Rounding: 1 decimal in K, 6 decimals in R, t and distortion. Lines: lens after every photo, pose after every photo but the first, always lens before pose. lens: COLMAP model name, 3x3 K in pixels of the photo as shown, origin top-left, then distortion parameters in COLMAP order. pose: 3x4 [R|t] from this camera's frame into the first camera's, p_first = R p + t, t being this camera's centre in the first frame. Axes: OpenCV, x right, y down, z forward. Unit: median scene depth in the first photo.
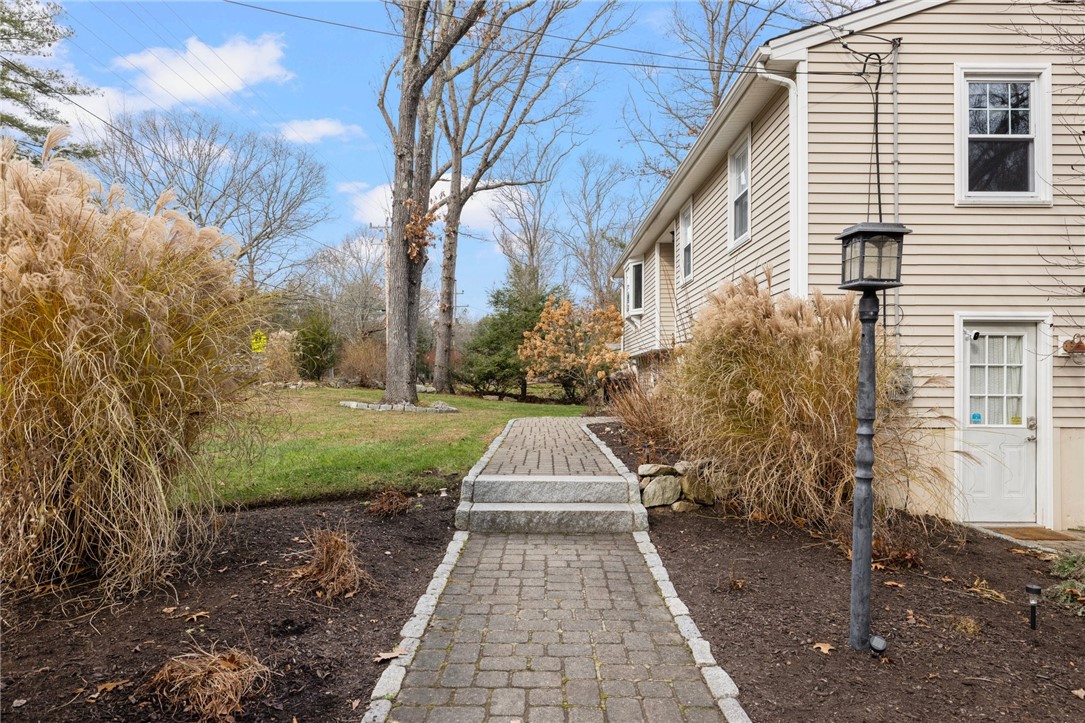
lens RADIAL K [[669.1, 0, 543.2], [0, 669.1, 380.3], [0, 0, 1]] dist [-0.004097, 0.001327]
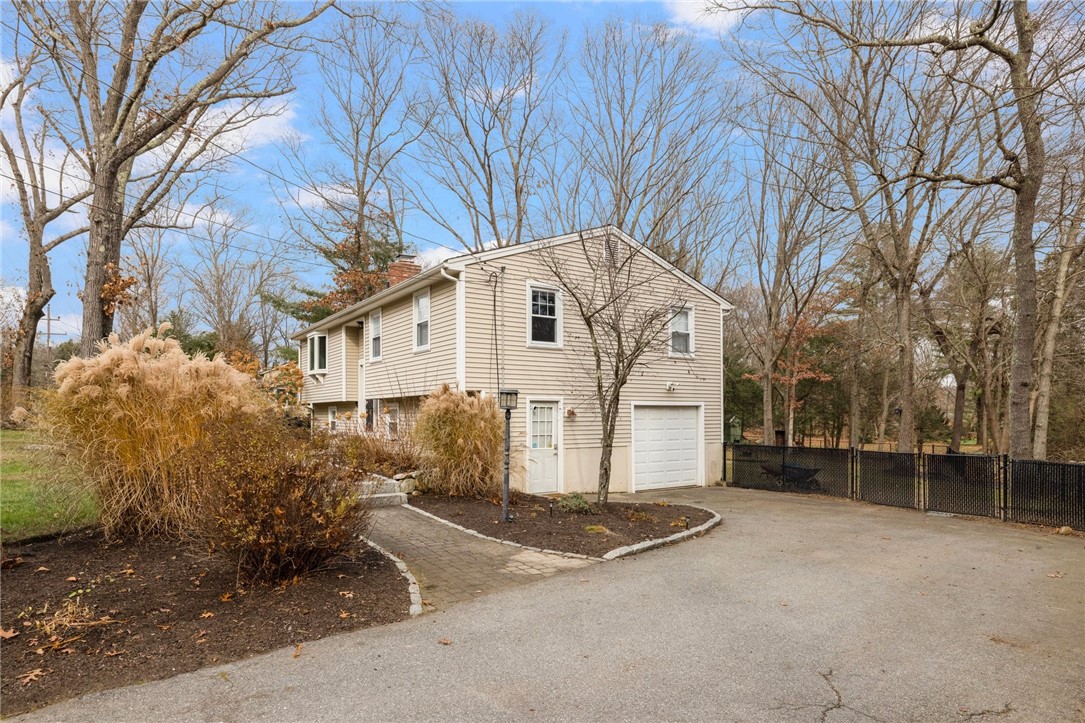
lens RADIAL K [[609.7, 0, 542.6], [0, 609.7, 400.3], [0, 0, 1]] dist [0.031776, -0.000439]
pose [[0.830113, 0.009544, 0.557513, -0.434453], [0.000621, 0.999837, -0.018040, -0.053553], [-0.557594, 0.015322, 0.829972, -0.657348]]
